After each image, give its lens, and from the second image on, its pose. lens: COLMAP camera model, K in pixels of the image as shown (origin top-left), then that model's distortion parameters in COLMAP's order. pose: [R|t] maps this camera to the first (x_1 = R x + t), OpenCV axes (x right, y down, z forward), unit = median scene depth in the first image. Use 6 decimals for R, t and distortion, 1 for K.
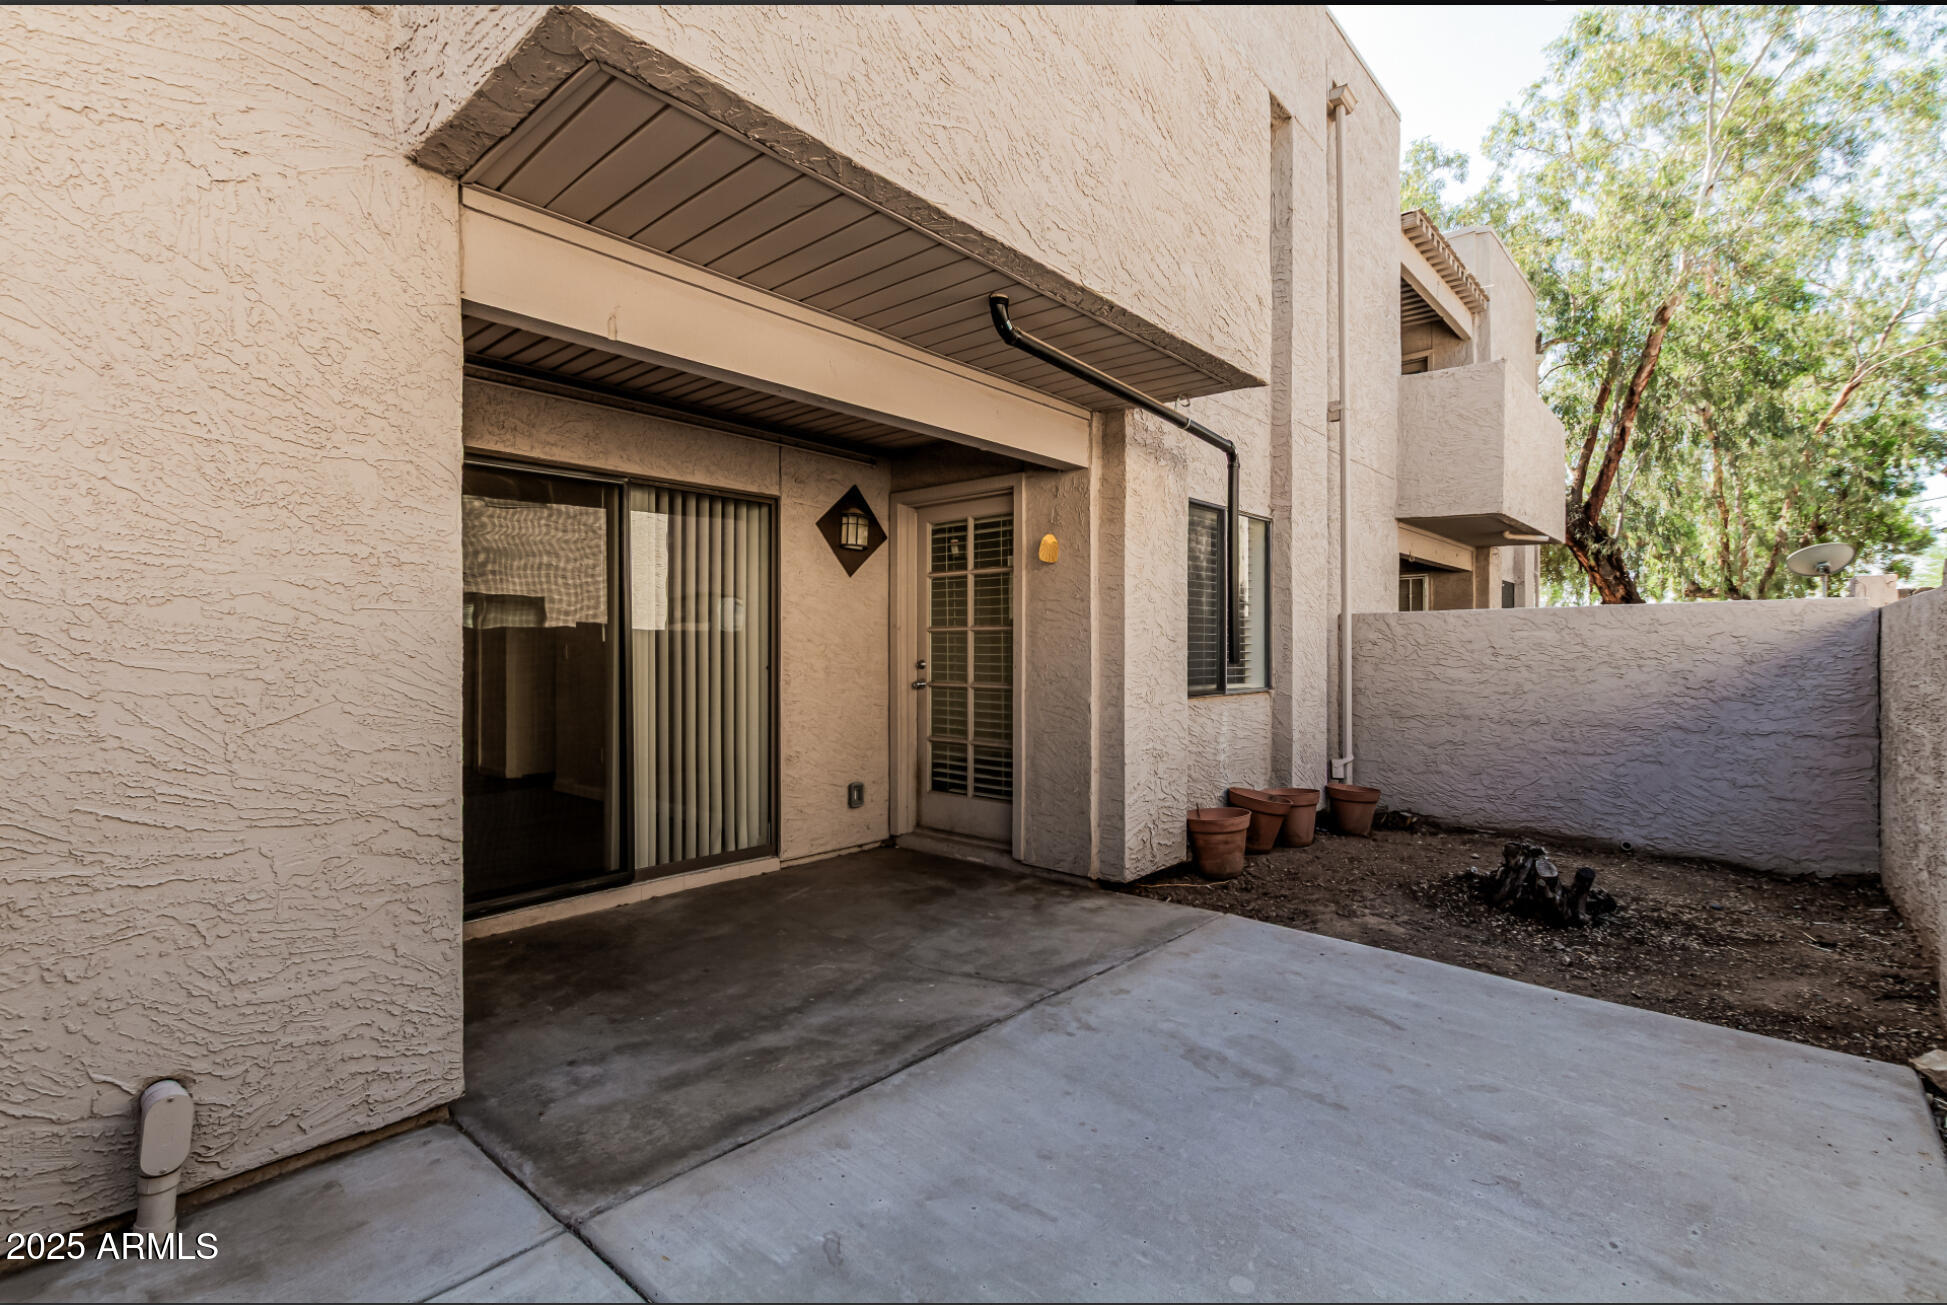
lens RADIAL K [[890.4, 0, 964.8], [0, 890.4, 654.7], [0, 0, 1]] dist [0.009413, -0.003884]
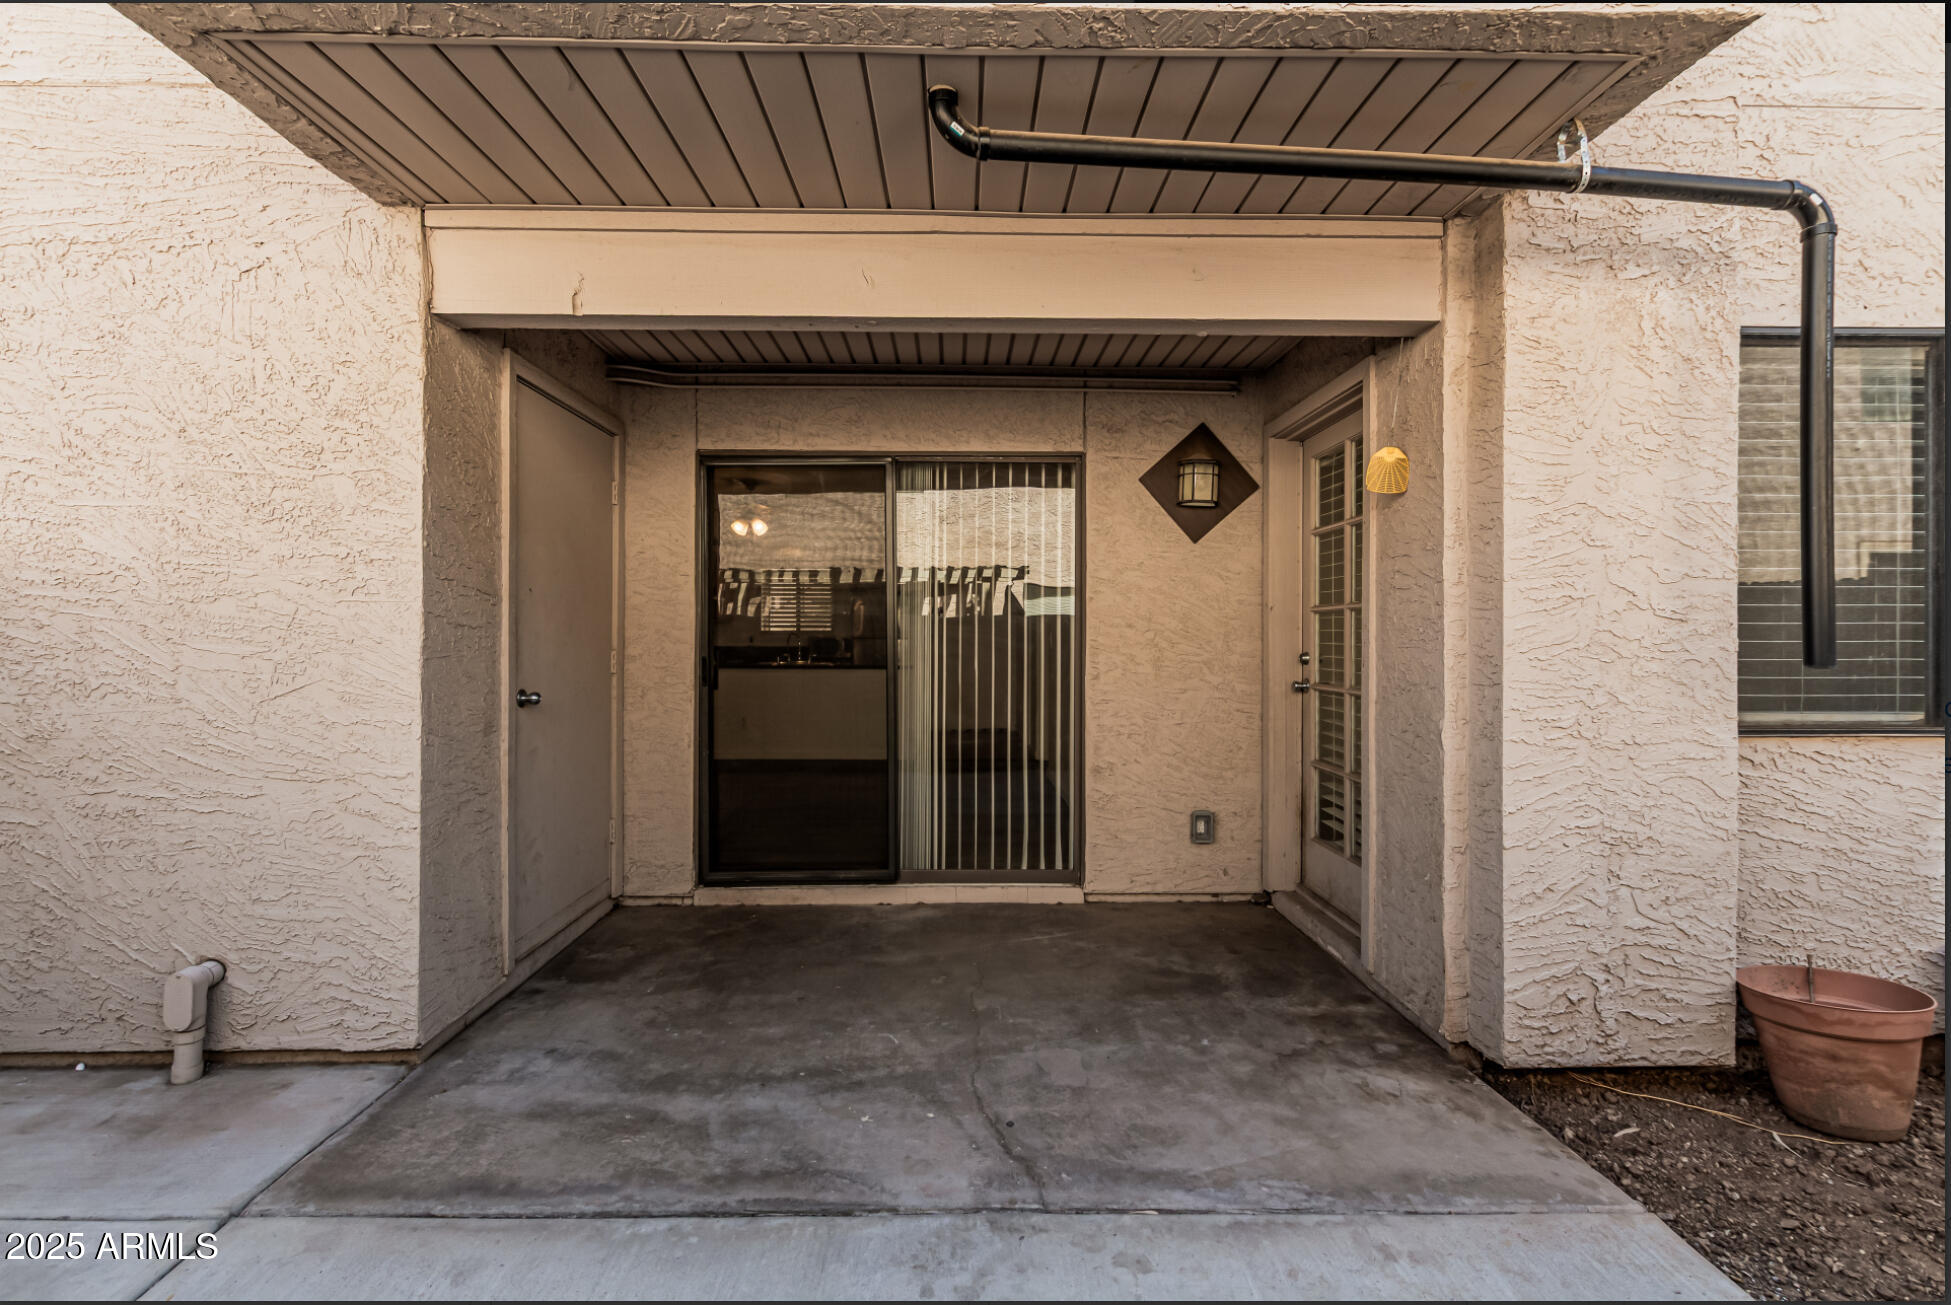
lens RADIAL K [[892.2, 0, 961.3], [0, 892.2, 639.2], [0, 0, 1]] dist [0.009413, -0.003884]
pose [[0.680106, 0.001750, -0.733112, 0.362380], [-0.004974, 0.999985, -0.002227, -0.001543], [0.733097, 0.005161, 0.680105, 0.393805]]
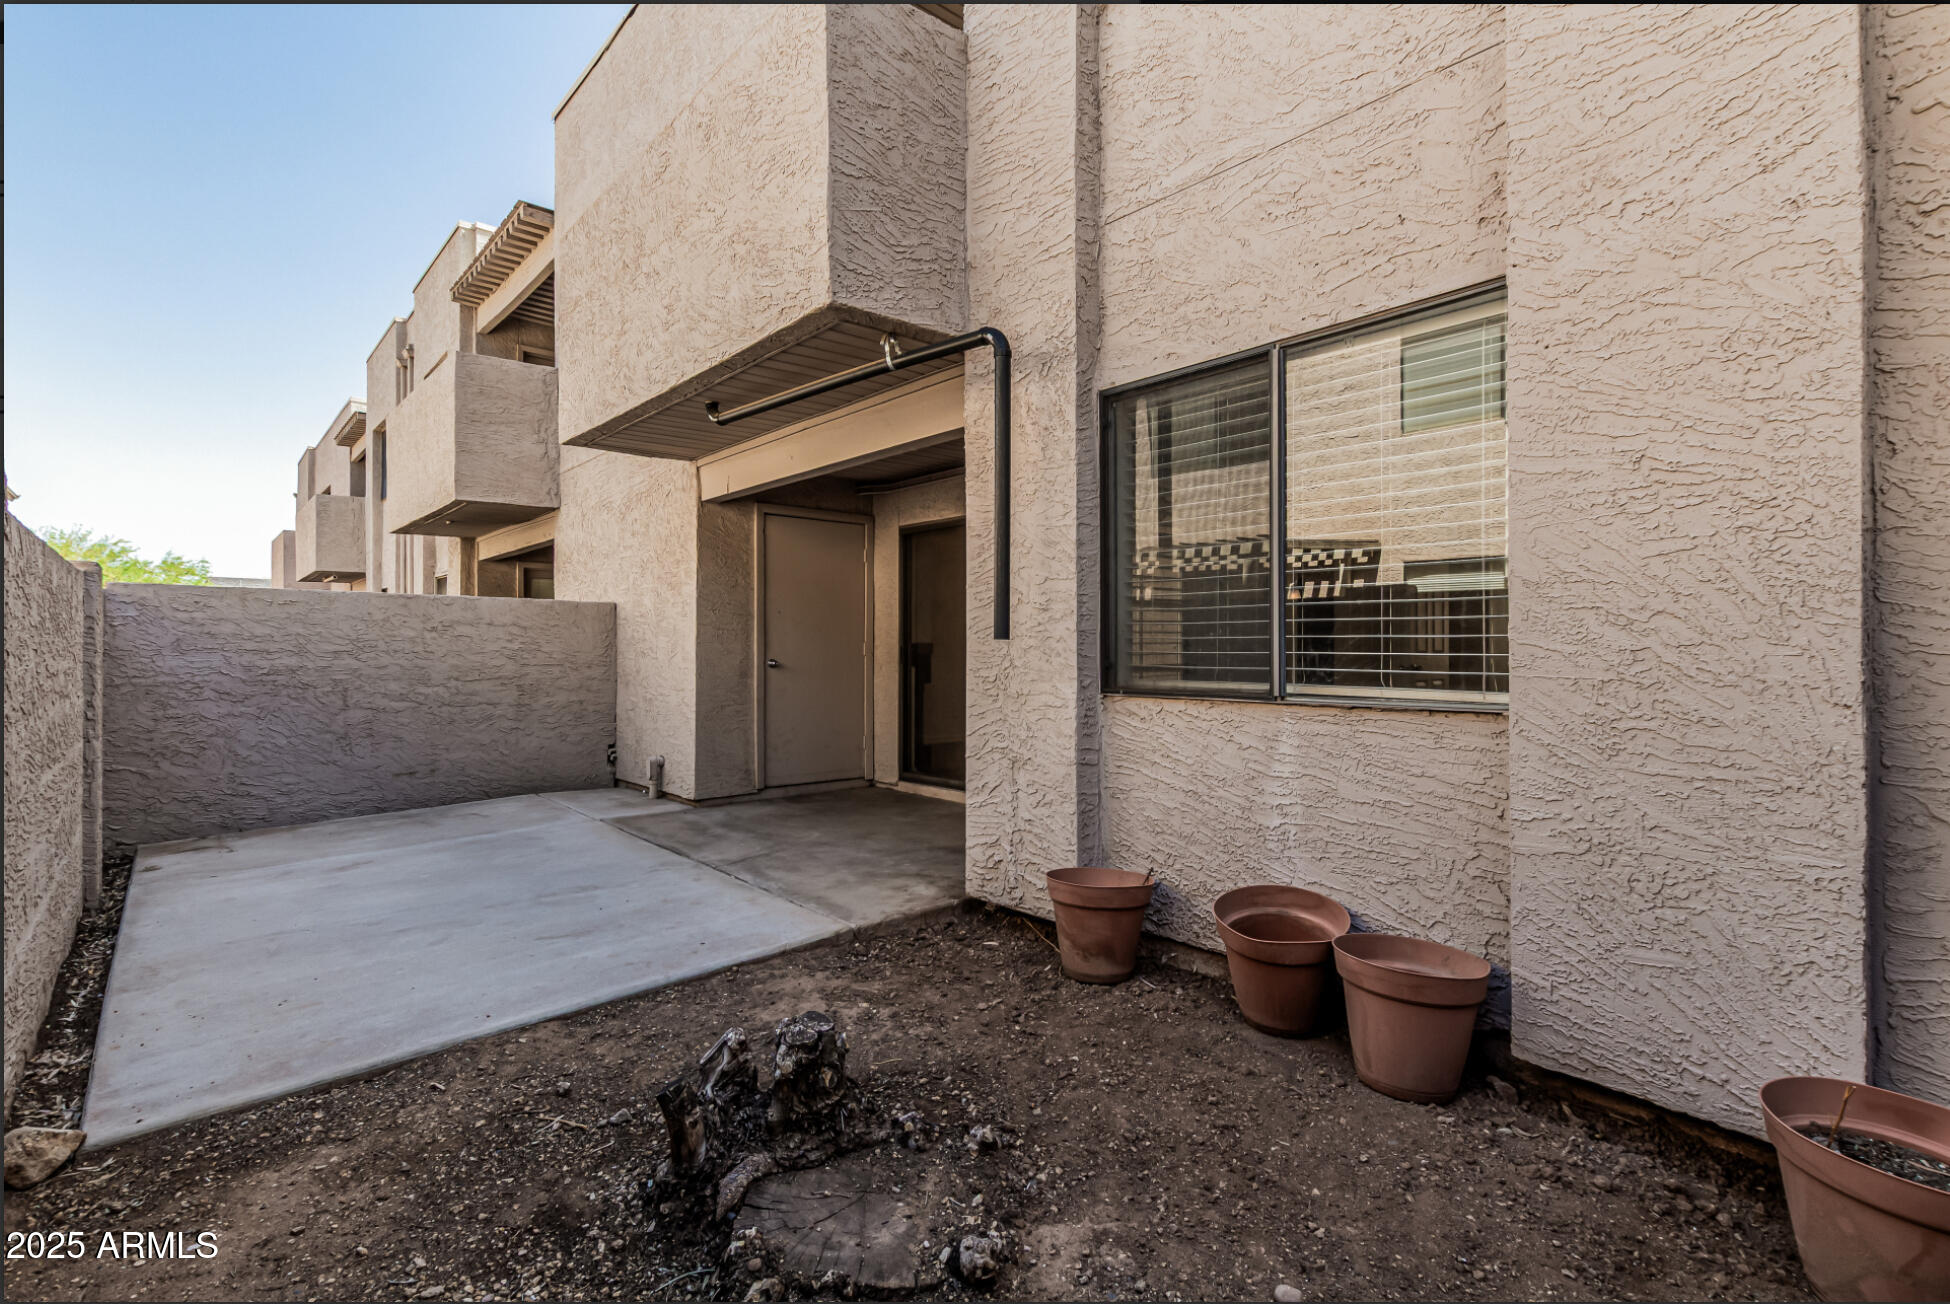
lens RADIAL K [[891.8, 0, 969.4], [0, 891.8, 648.0], [0, 0, 1]] dist [0.009413, -0.003884]
pose [[-0.115797, -0.002090, -0.993271, 1.059814], [-0.006119, 0.999980, -0.001391, 0.019134], [0.993254, 0.005917, -0.115807, 1.126195]]
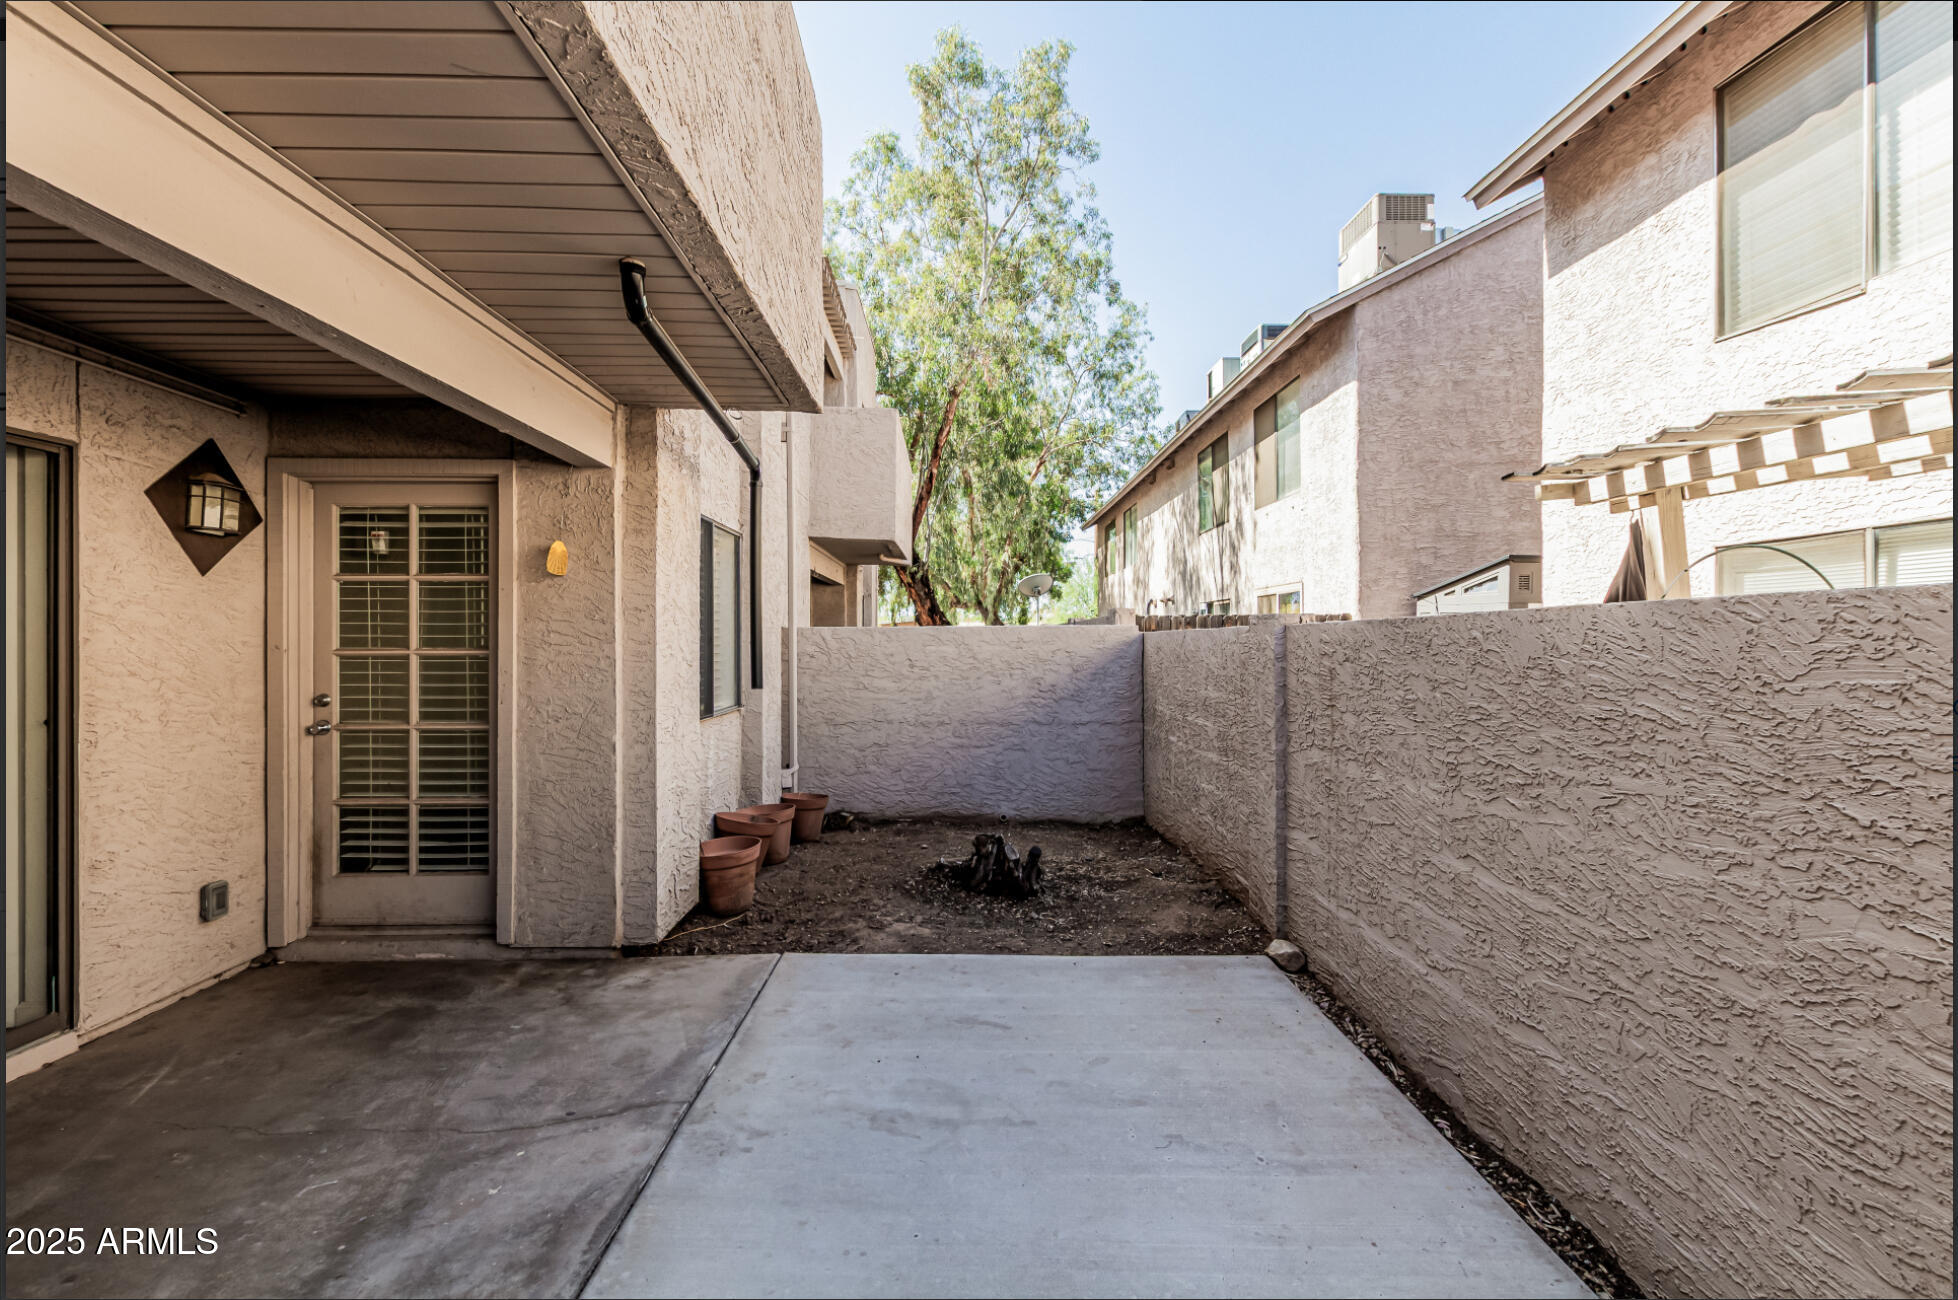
lens RADIAL K [[895.4, 0, 973.3], [0, 895.4, 640.8], [0, 0, 1]] dist [0.009413, -0.003884]
pose [[0.732641, -0.000493, 0.680615, -0.198882], [0.006663, 0.999957, -0.006448, -0.036510], [-0.680582, 0.009259, 0.732613, 0.137878]]
